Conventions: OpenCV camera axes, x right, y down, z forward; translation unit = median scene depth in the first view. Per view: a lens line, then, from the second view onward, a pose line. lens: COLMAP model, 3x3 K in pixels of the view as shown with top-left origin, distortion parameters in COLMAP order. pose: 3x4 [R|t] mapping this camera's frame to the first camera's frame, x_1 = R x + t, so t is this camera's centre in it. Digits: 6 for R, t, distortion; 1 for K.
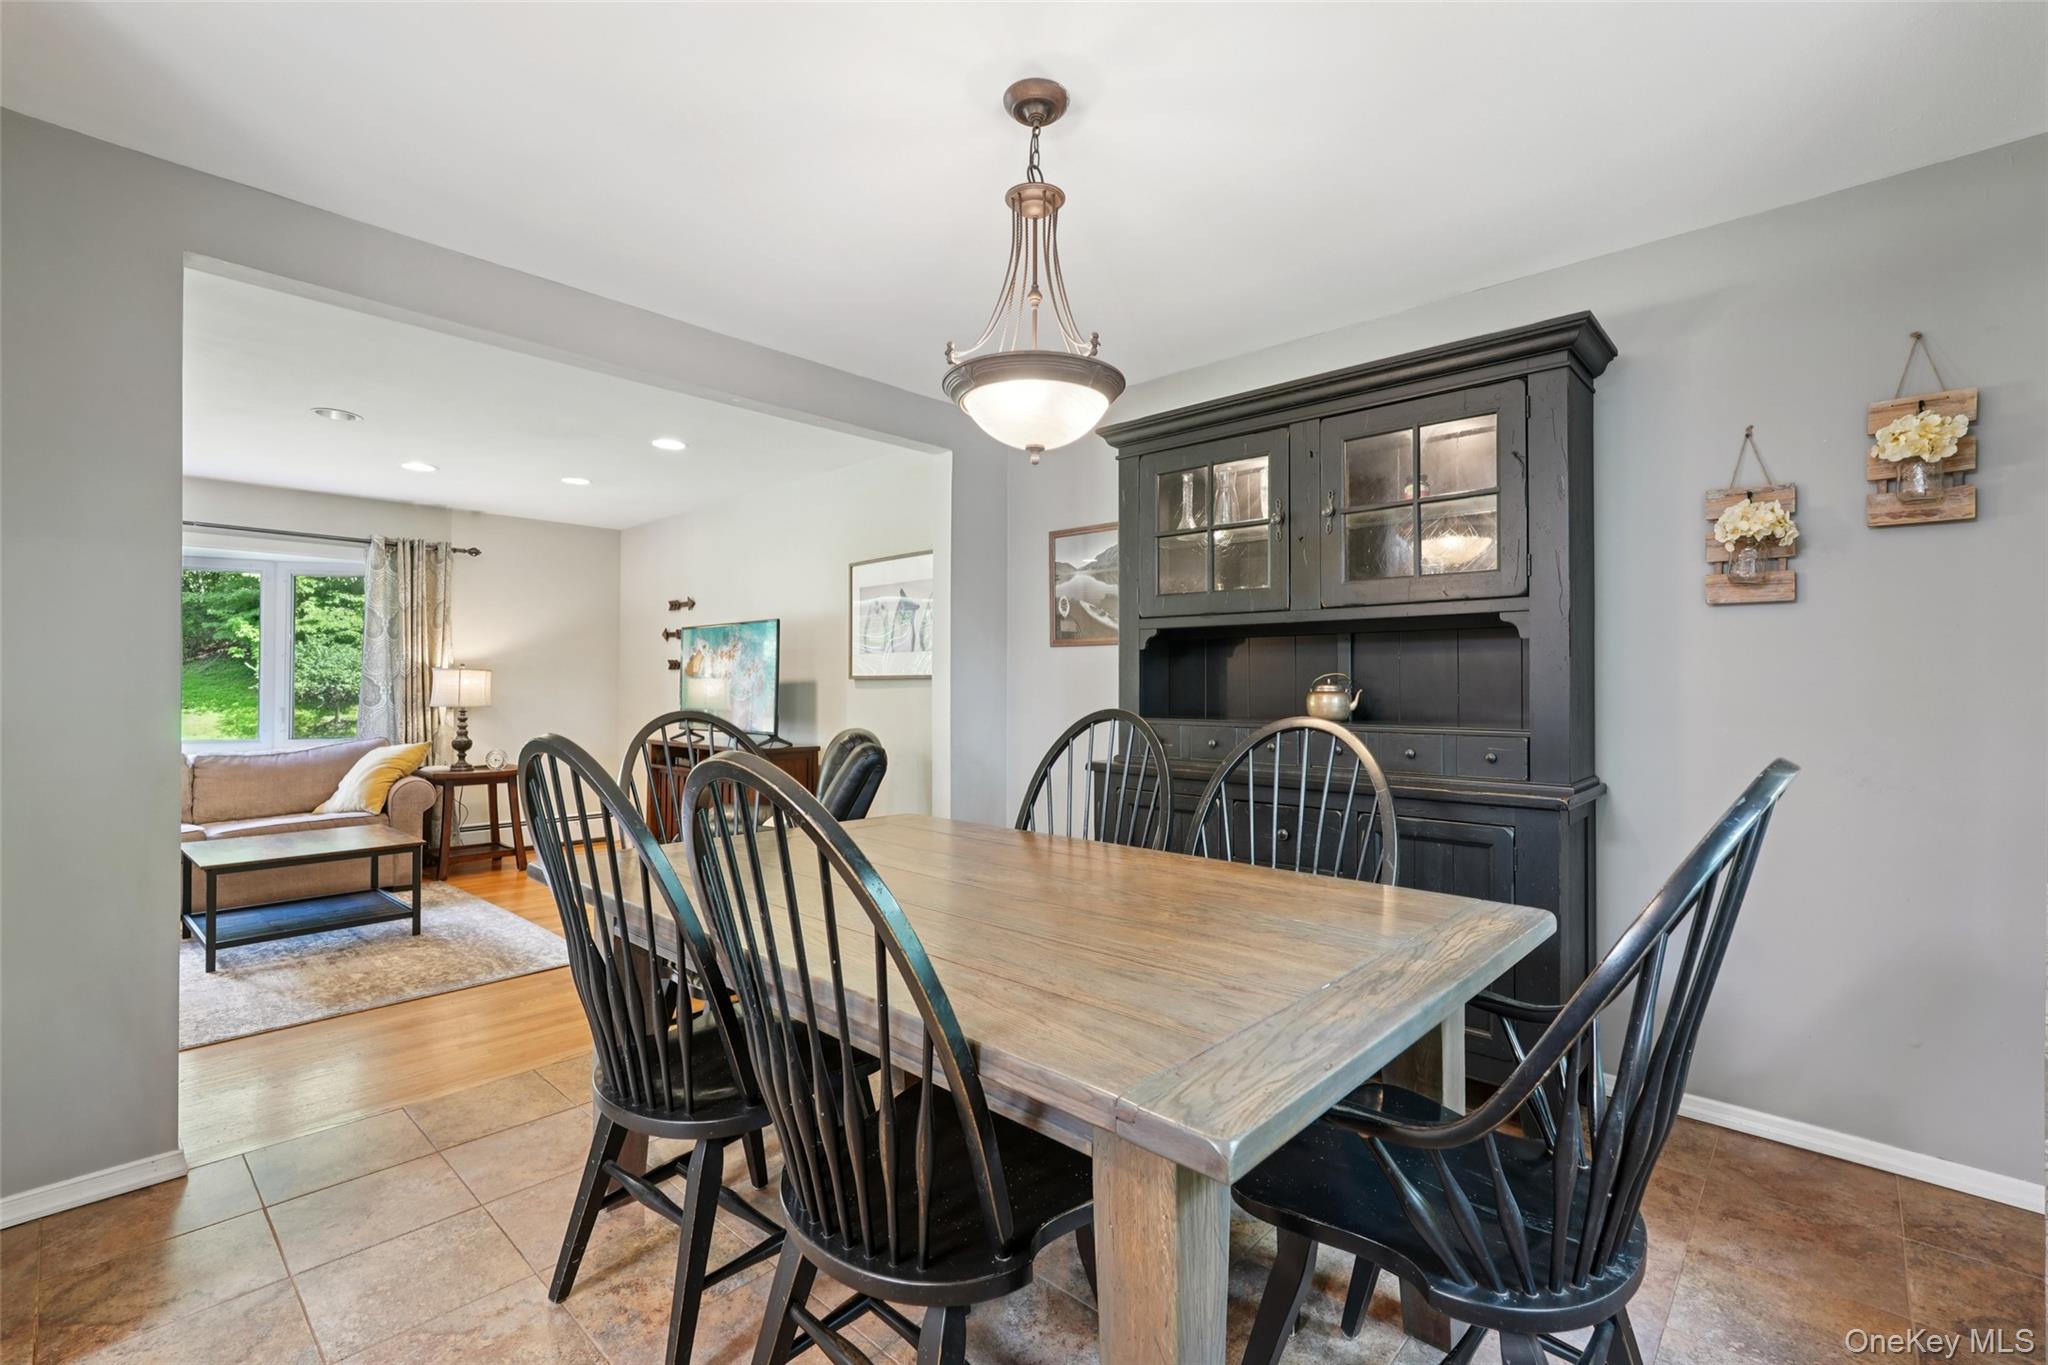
lens RADIAL K [[905.9, 0, 1017.2], [0, 905.9, 691.1], [0, 0, 1]] dist [0.000756, 0.000979]
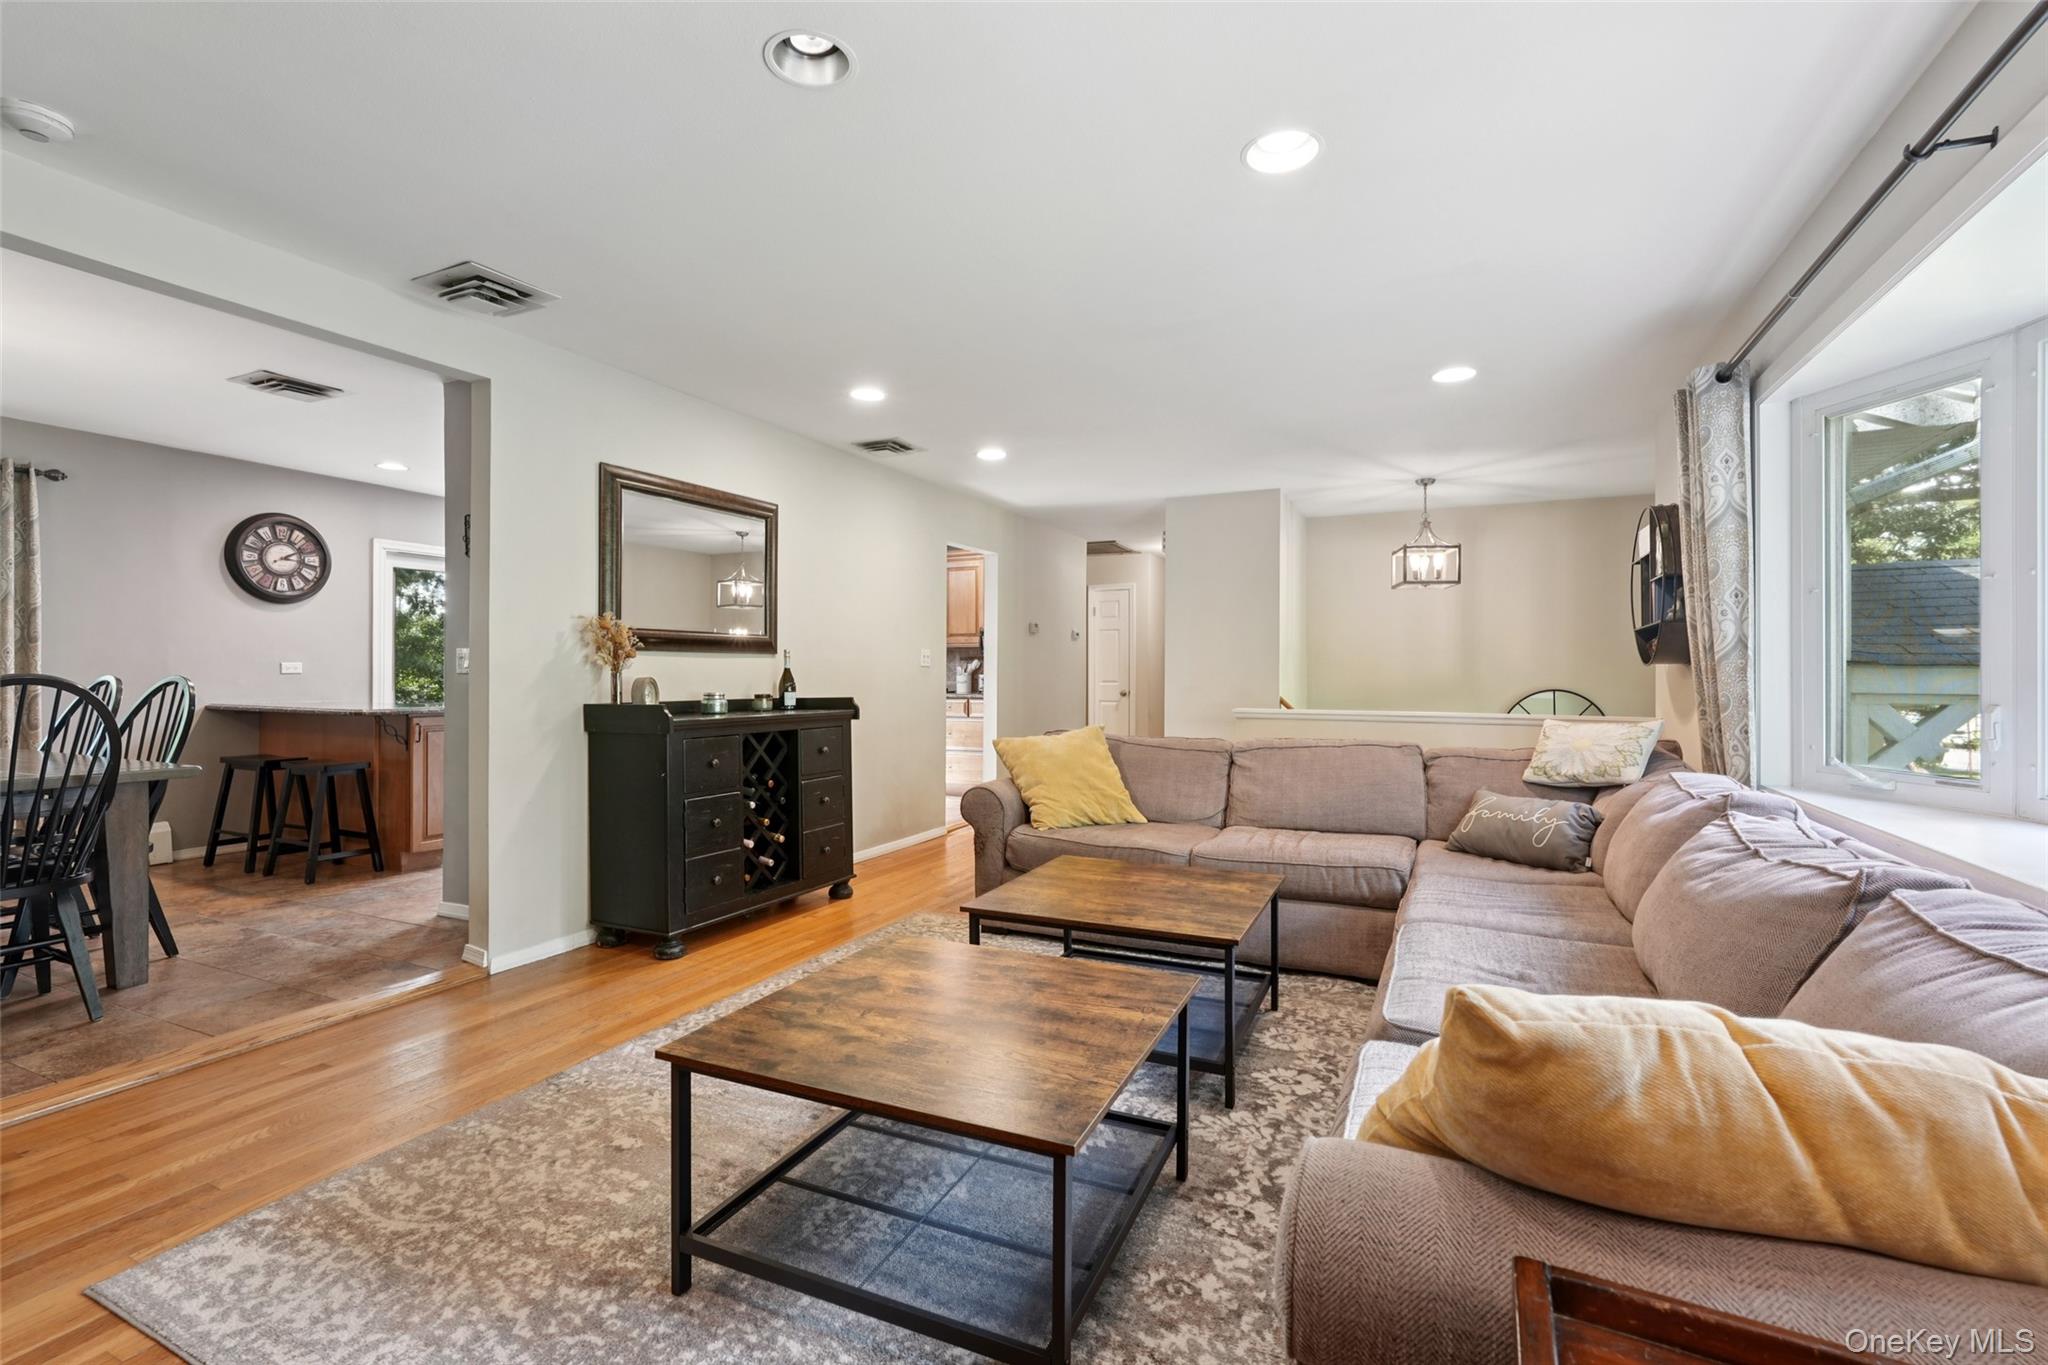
lens RADIAL K [[890.5, 0, 1030.9], [0, 890.5, 669.5], [0, 0, 1]] dist [-0.005008, 0.000355]
pose [[-0.946523, -0.006459, -0.322573, -0.531958], [-0.006838, 0.999977, 0.000042, 0.005258], [0.322565, 0.002245, -0.946545, 1.097741]]
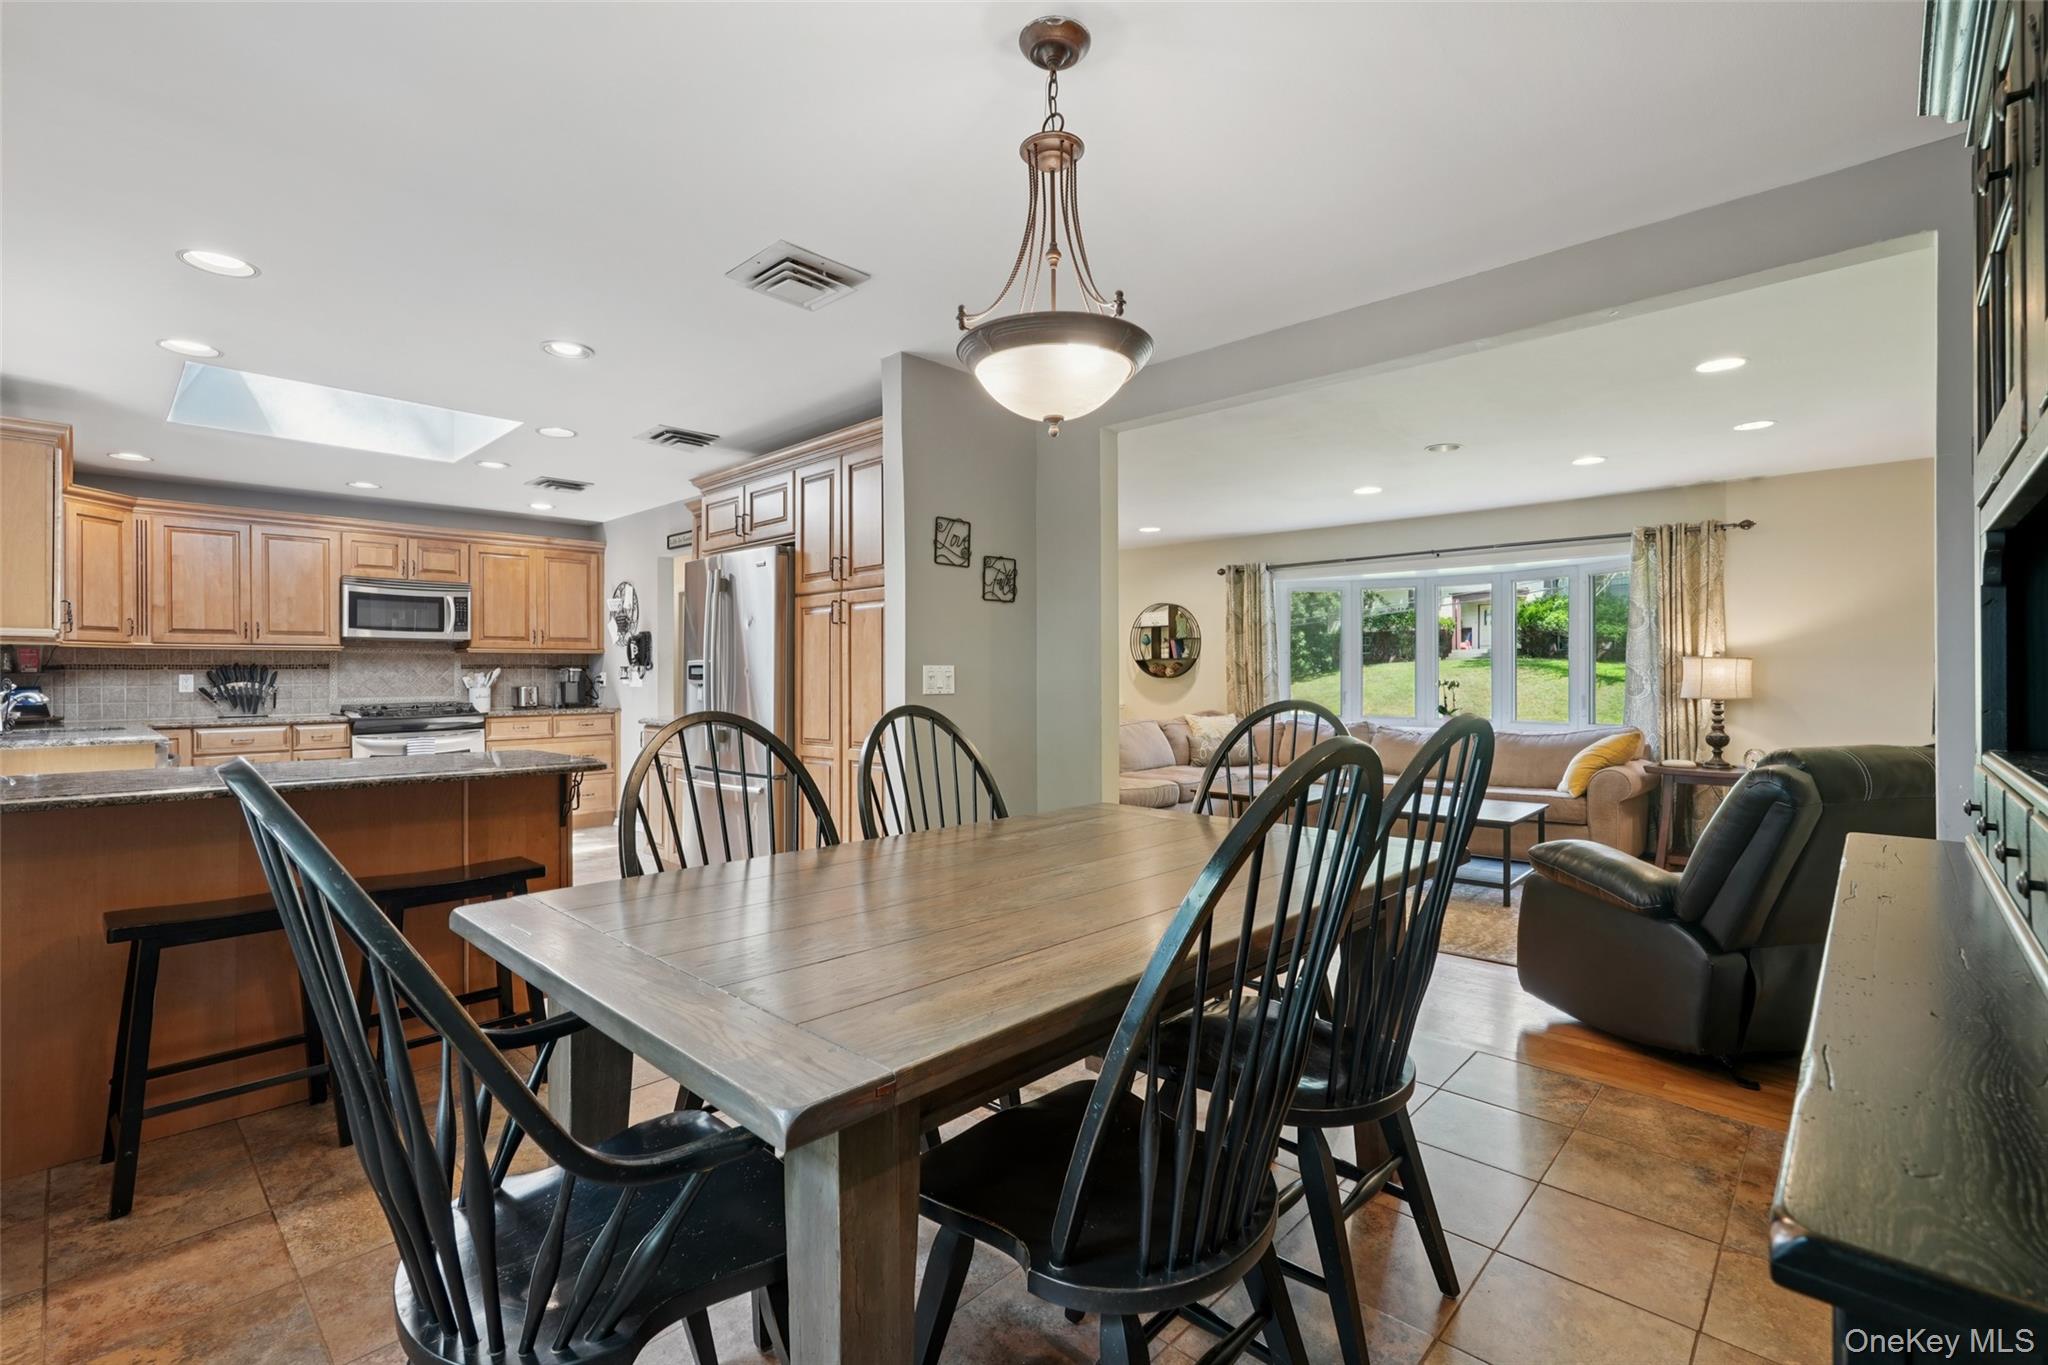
lens RADIAL K [[904.5, 0, 1024.0], [0, 904.5, 682.5], [0, 0, 1]] dist [-0.001952, -0.000154]
pose [[0.025662, 0.006466, -0.999650, 0.306905], [-0.002329, 0.999977, 0.006409, -0.003350], [0.999668, 0.002164, 0.025677, 0.308711]]
